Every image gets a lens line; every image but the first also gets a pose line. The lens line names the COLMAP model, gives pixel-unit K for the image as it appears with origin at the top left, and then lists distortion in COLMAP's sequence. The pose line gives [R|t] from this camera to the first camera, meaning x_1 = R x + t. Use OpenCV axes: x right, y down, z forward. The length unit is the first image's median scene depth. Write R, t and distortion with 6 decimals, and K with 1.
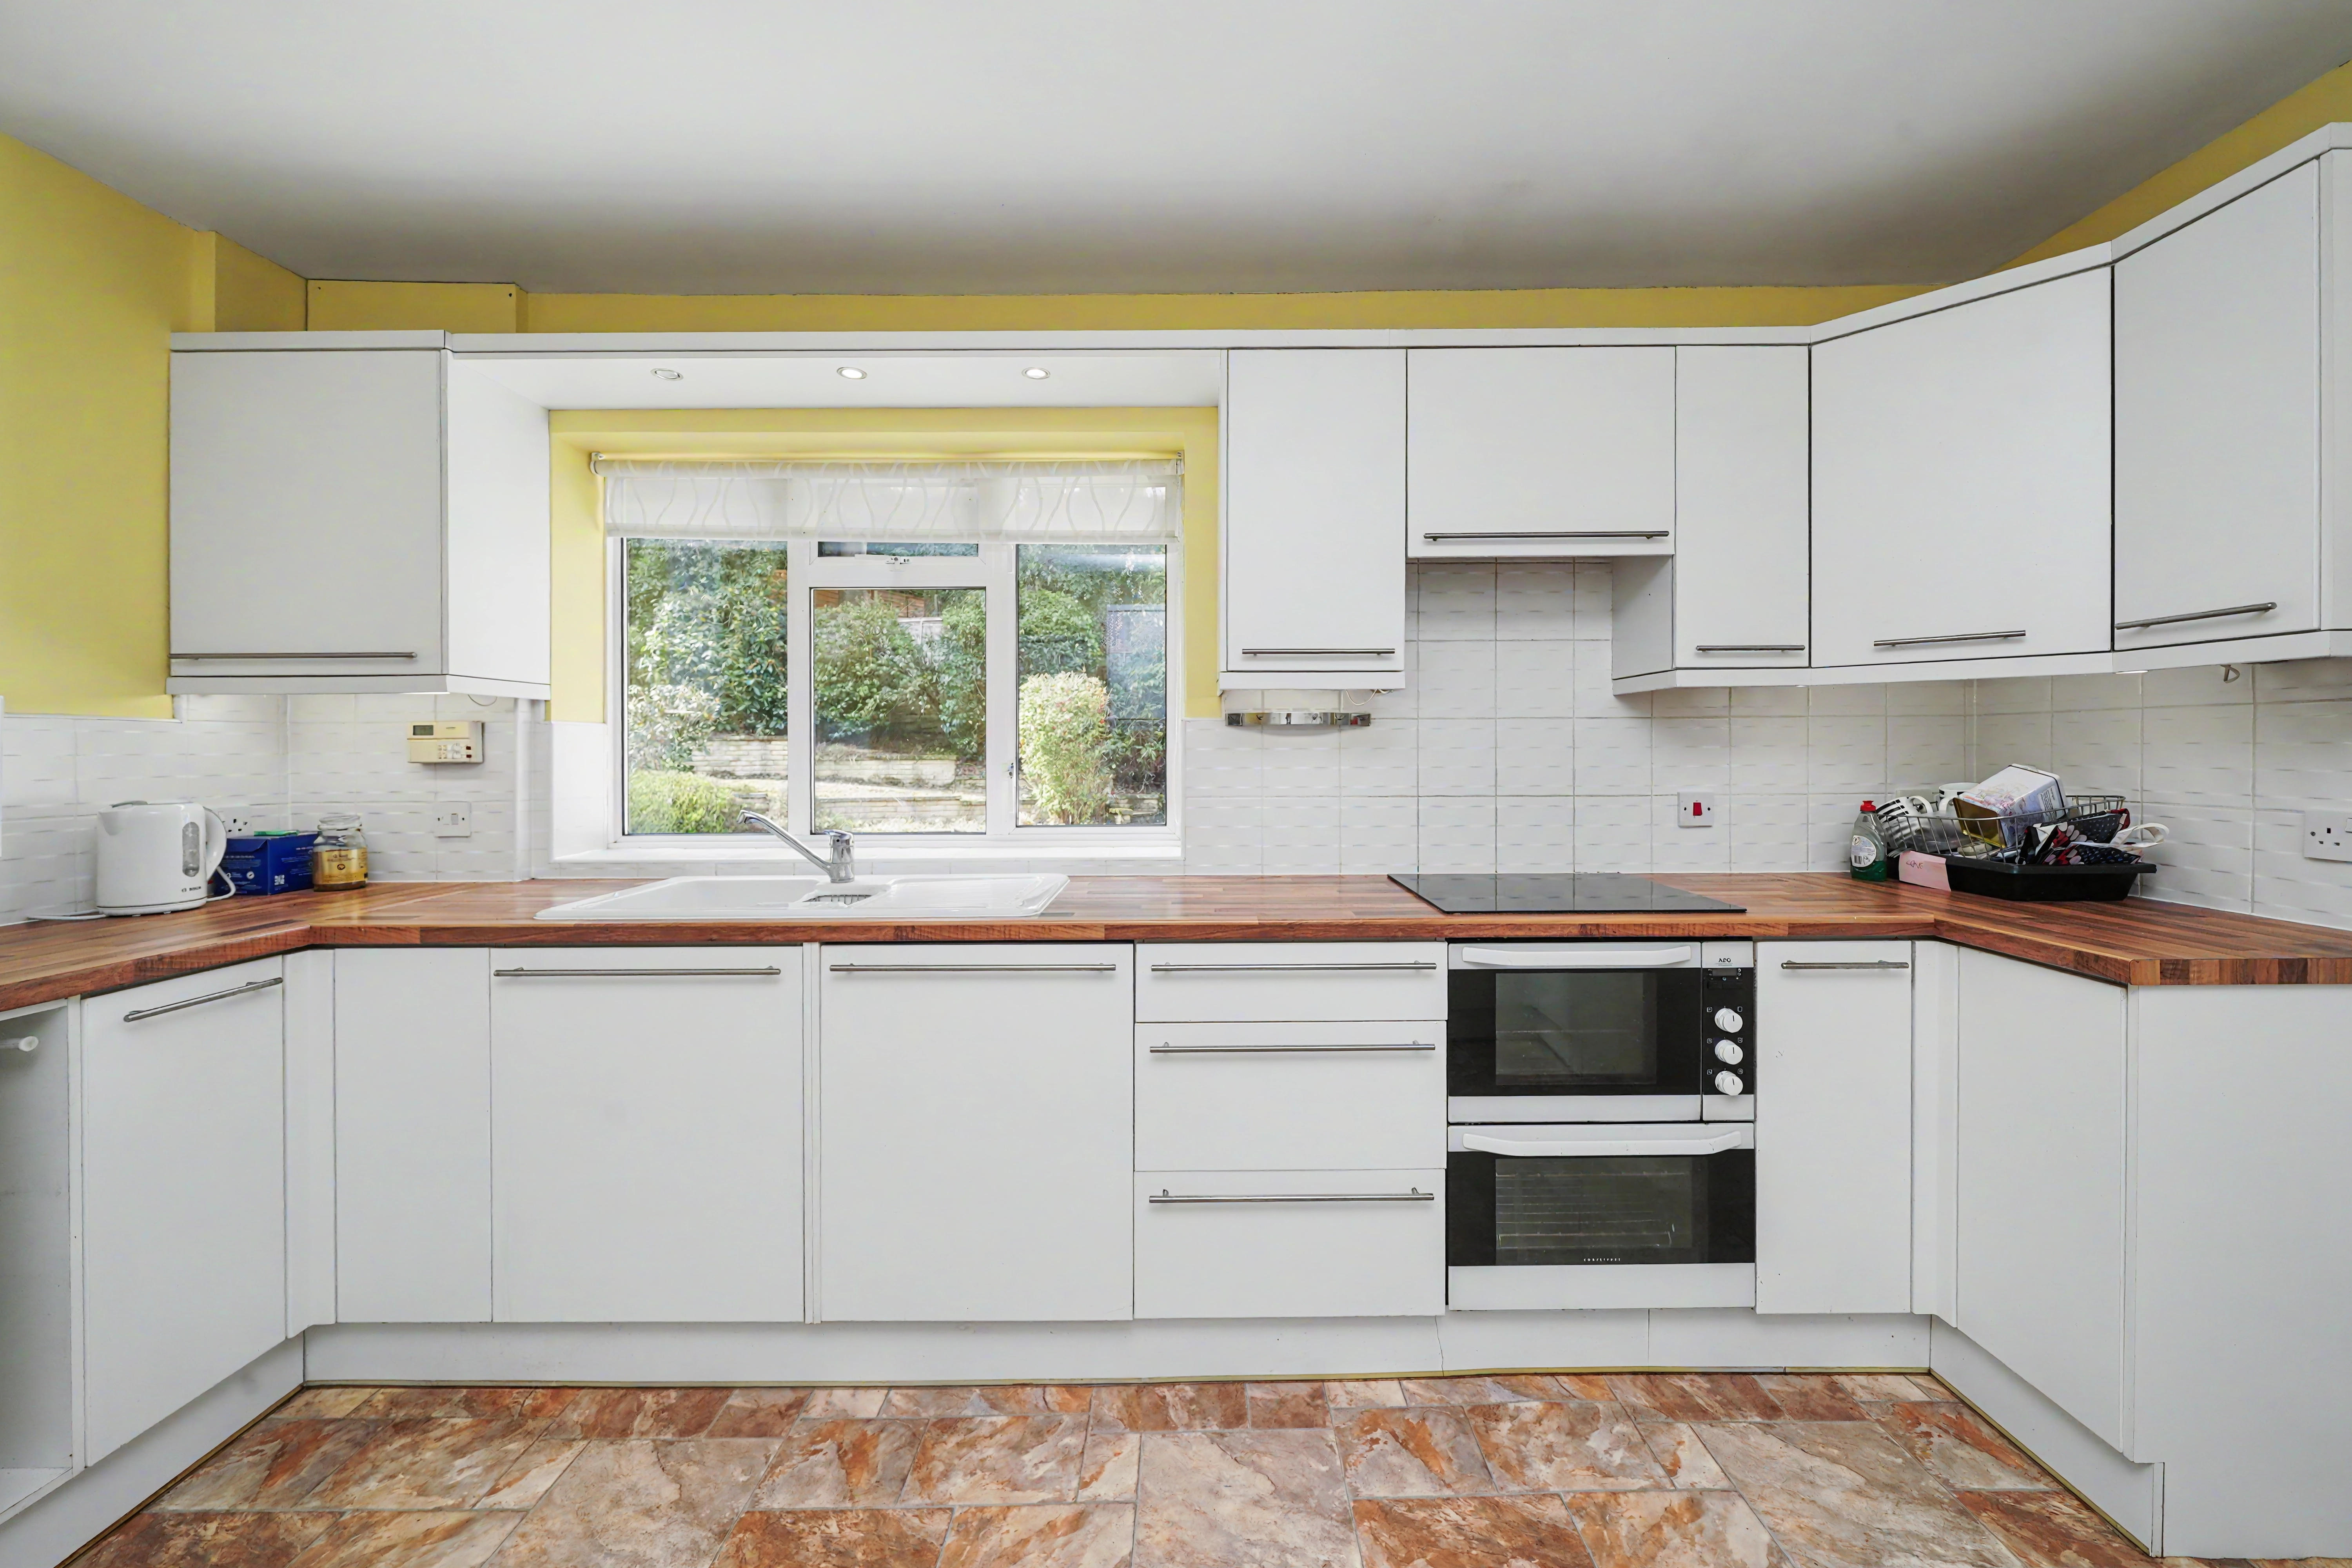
lens RADIAL K [[886.9, 0, 1187.7], [0, 886.9, 756.1], [0, 0, 1]] dist [-0.002711, -0.000269]
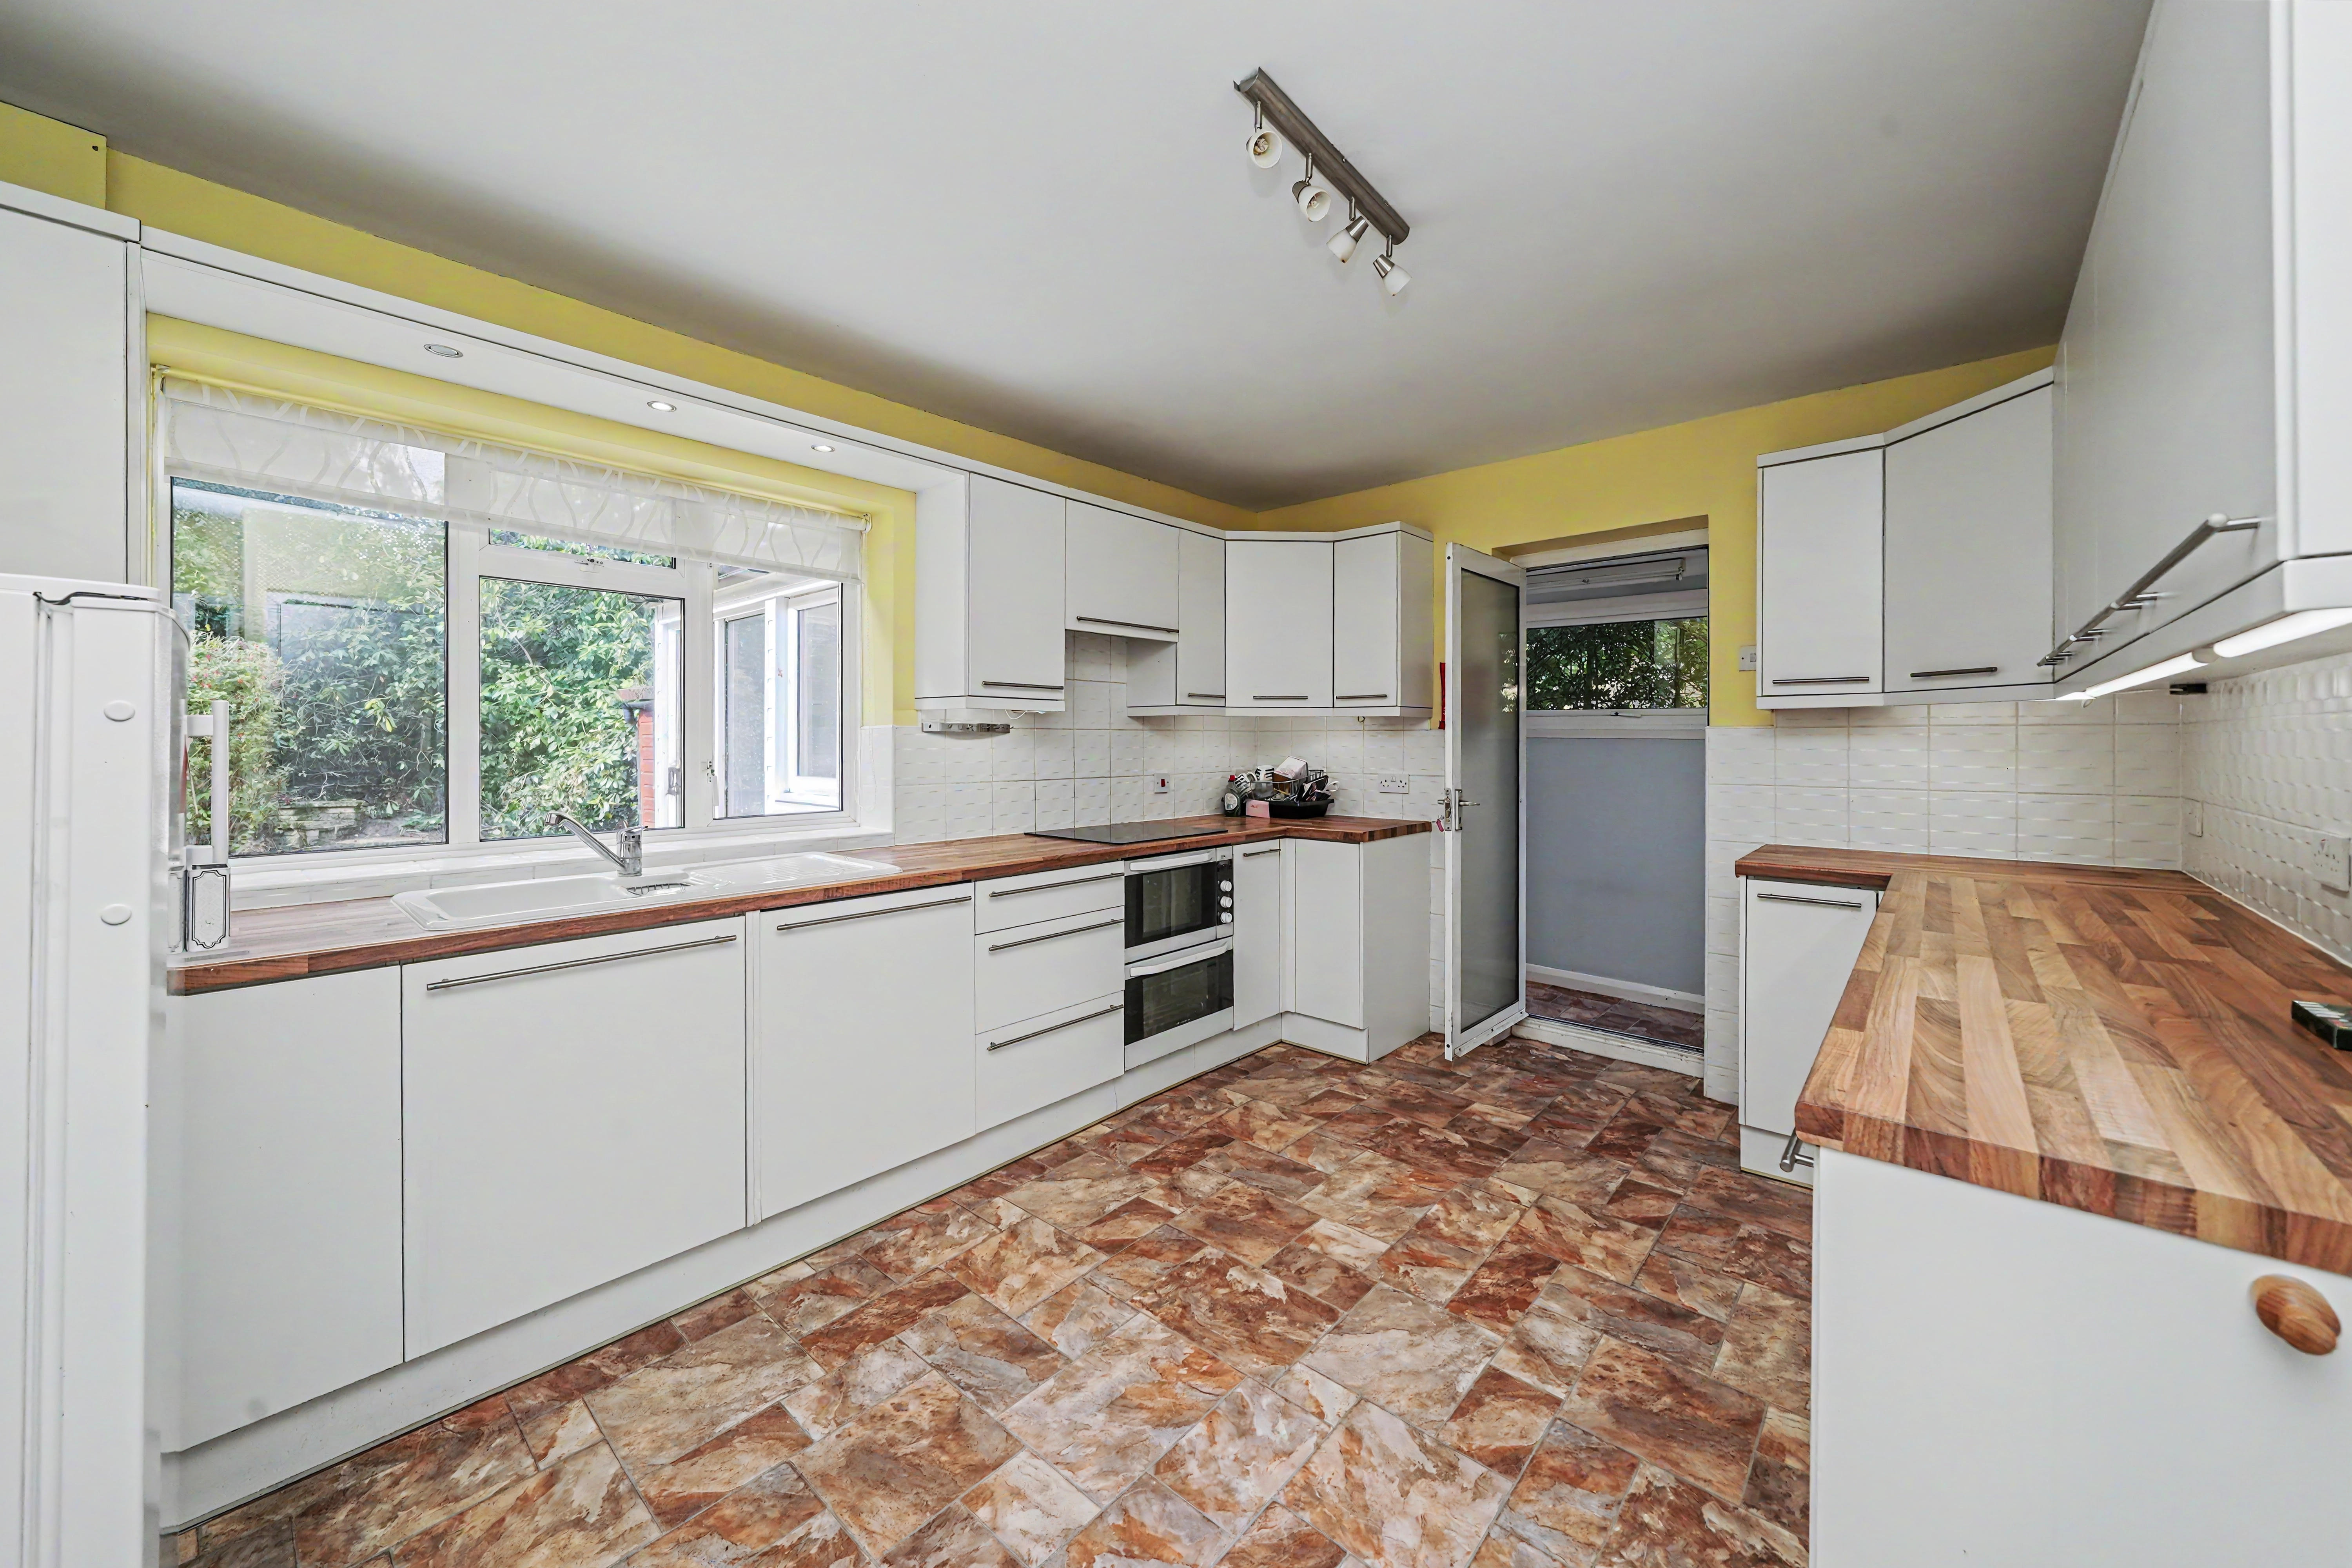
lens RADIAL K [[876.6, 0, 1174.3], [0, 876.6, 744.0], [0, 0, 1]] dist [-0.000799, -0.000109]
pose [[0.669256, 0.002061, 0.743029, -0.852437], [0.002023, 0.999987, -0.004596, -0.010833], [-0.743029, 0.004579, 0.669243, -0.215139]]
